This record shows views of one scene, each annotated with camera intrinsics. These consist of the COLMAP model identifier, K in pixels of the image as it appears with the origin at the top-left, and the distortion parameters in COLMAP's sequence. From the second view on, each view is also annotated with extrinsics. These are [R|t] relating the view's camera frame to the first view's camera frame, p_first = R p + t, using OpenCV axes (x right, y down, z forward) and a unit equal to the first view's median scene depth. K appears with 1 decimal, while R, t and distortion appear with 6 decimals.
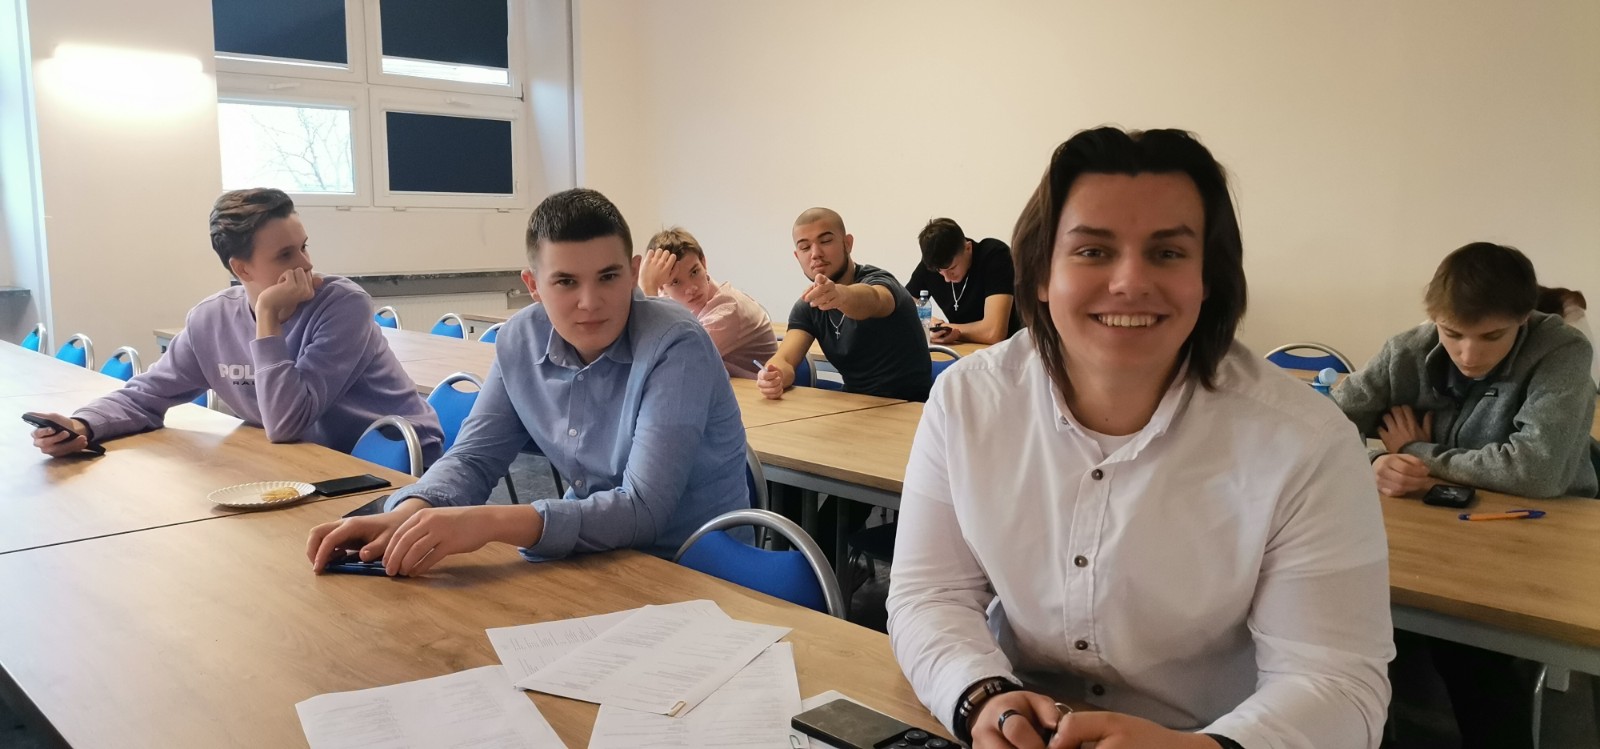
lens RADIAL K [[1146.4, 0, 801.8], [0, 1146.4, 345.0], [0, 0, 1]] dist [0.000266, -0.289885]
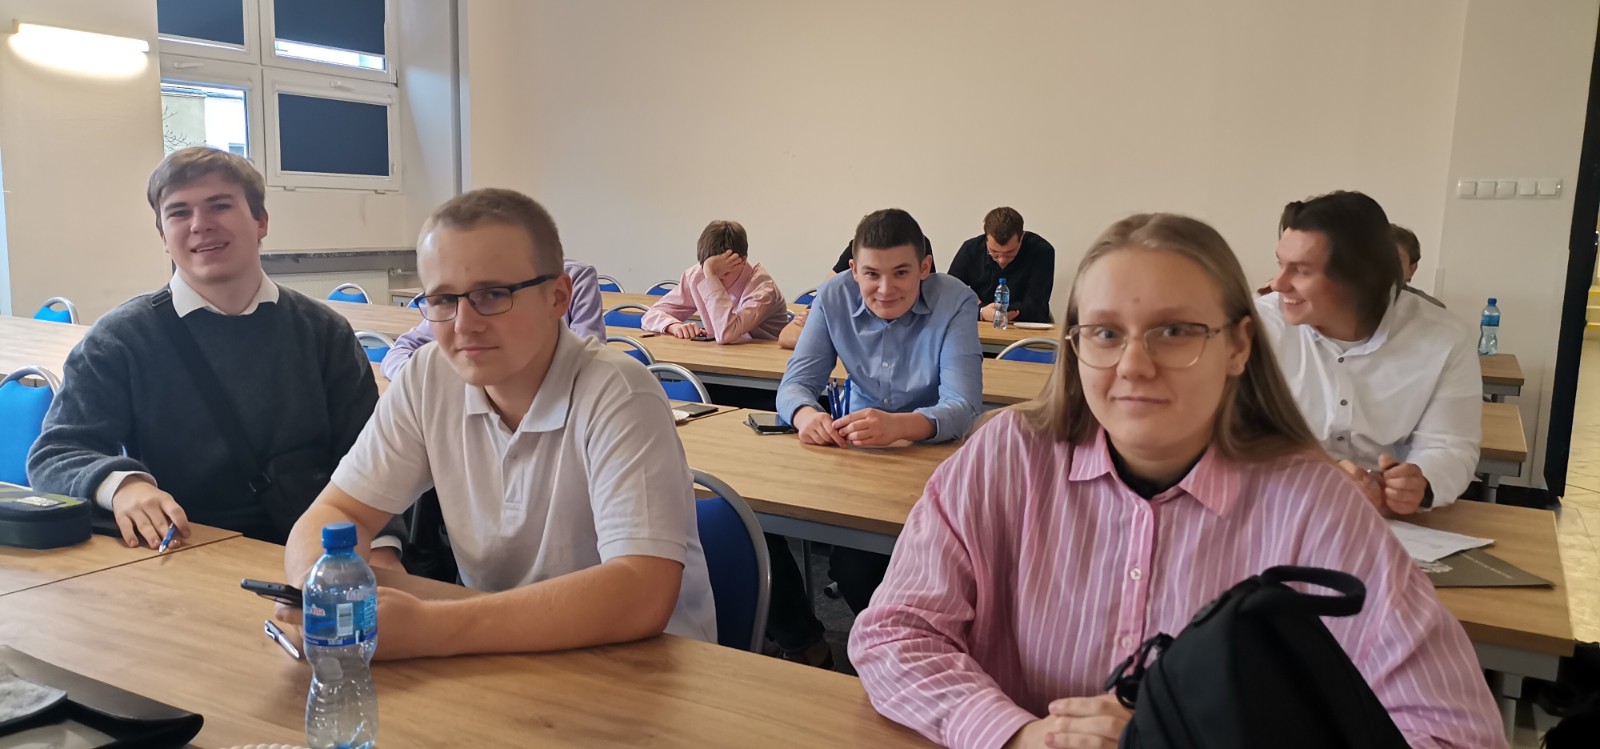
lens RADIAL K [[1146.4, 0, 801.8], [0, 1146.4, 345.0], [0, 0, 1]] dist [0.000266, -0.289885]
pose [[0.960748, -0.007849, 0.277312, -0.196912], [0.004298, 0.999901, 0.013413, 0.009273], [-0.277389, -0.011695, 0.960686, -0.103469]]
